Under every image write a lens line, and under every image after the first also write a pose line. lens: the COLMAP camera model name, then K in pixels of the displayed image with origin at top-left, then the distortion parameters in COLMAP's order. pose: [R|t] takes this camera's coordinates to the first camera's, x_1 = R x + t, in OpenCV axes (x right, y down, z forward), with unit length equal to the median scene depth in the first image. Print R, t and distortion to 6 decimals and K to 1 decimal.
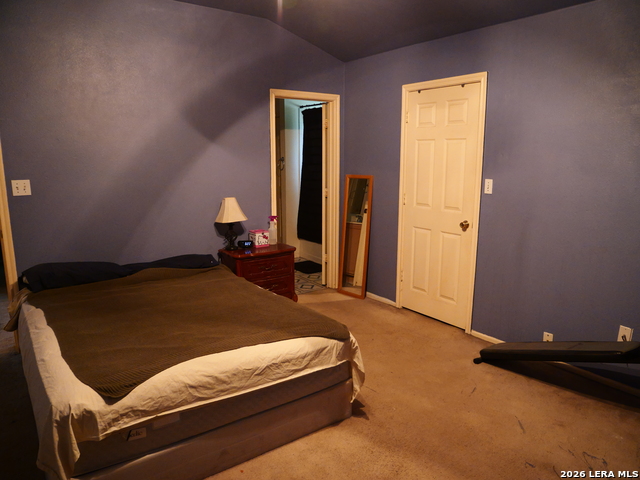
lens RADIAL K [[457.1, 0, 320.9], [0, 457.1, 239.6], [0, 0, 1]] dist [-0.007497, -0.000860]
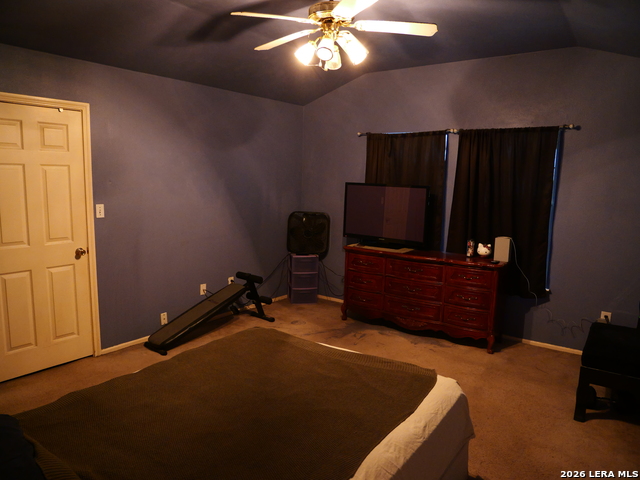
lens RADIAL K [[457.1, 0, 320.7], [0, 457.1, 241.0], [0, 0, 1]] dist [-0.007497, -0.000860]
pose [[-0.314863, -0.143609, 0.938210, -0.807249], [0.147809, 0.969008, 0.197928, -0.182746], [-0.937557, 0.200997, -0.283878, 0.828291]]
